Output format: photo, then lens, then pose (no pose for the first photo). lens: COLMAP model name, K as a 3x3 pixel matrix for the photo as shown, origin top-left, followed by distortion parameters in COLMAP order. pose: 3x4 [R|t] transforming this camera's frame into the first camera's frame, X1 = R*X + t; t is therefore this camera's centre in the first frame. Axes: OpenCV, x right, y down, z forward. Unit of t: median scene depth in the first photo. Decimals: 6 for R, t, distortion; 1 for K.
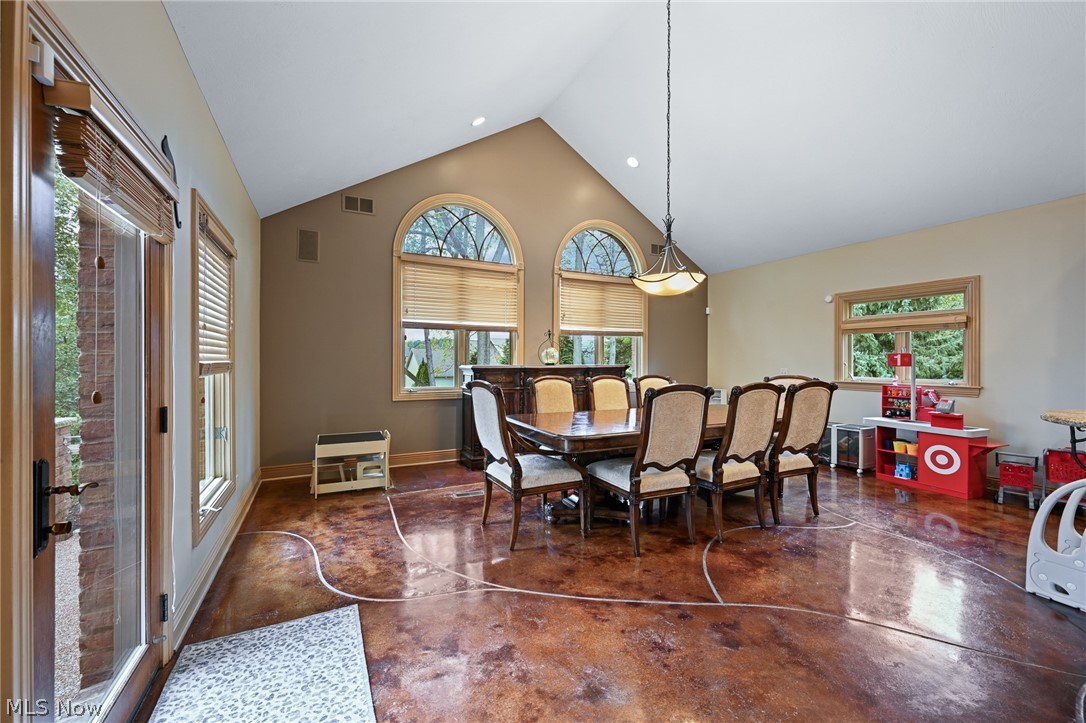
lens RADIAL K [[437.5, 0, 544.7], [0, 437.5, 357.6], [0, 0, 1]] dist [-0.003683, -0.000262]
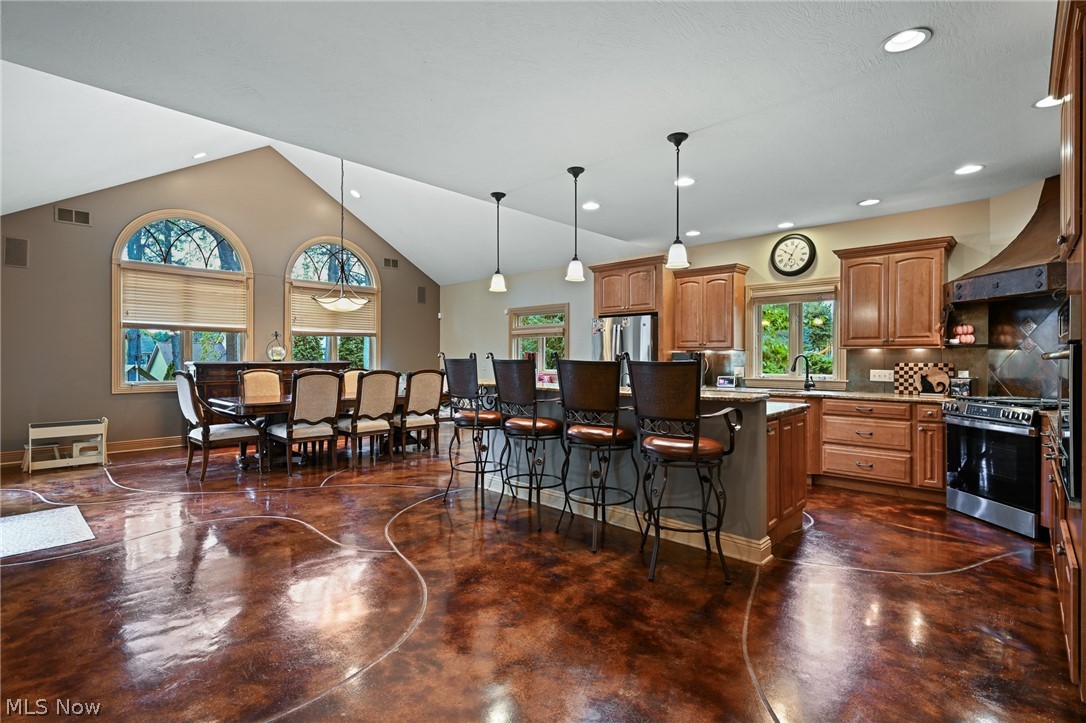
lens RADIAL K [[512.1, 0, 548.0], [0, 512.1, 357.8], [0, 0, 1]] dist [-0.005595, -0.000781]
pose [[0.938865, -0.001397, 0.344282, 0.270231], [-0.000185, 0.999990, 0.004561, 0.001758], [-0.344284, -0.004346, 0.938855, -0.653580]]
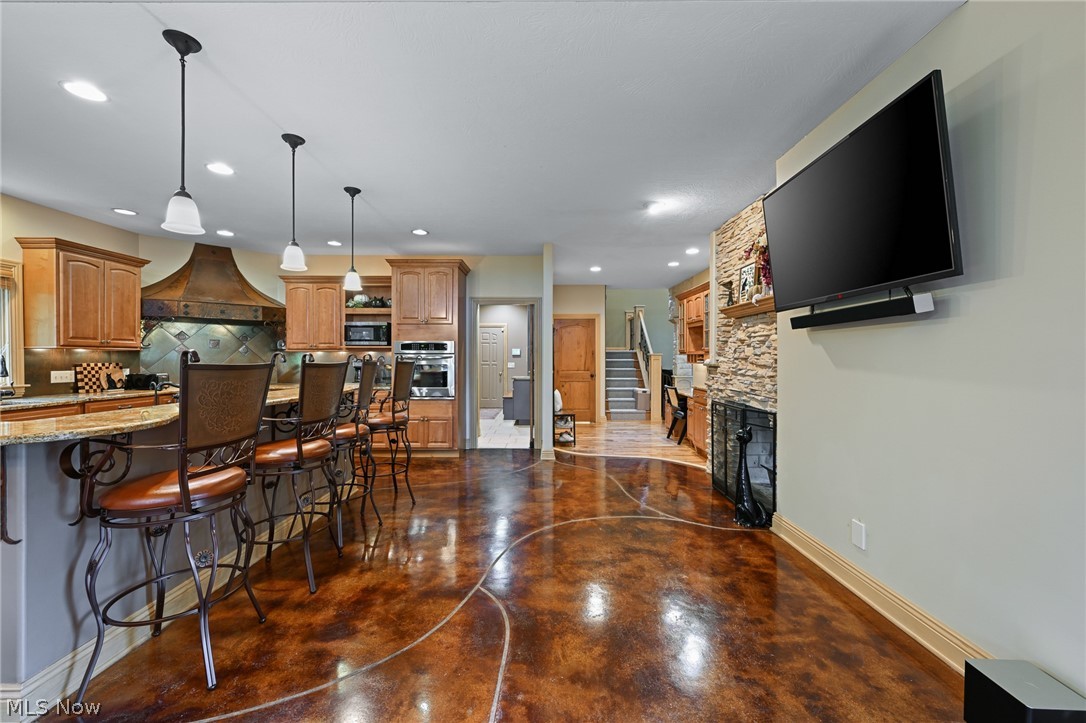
lens RADIAL K [[437.5, 0, 542.4], [0, 437.5, 358.5], [0, 0, 1]] dist [-0.003683, -0.000262]
pose [[-0.889689, -0.005709, 0.456531, -0.158397], [-0.003400, 0.999977, 0.005878, -0.004750], [-0.456554, 0.003677, -0.889688, 1.277811]]
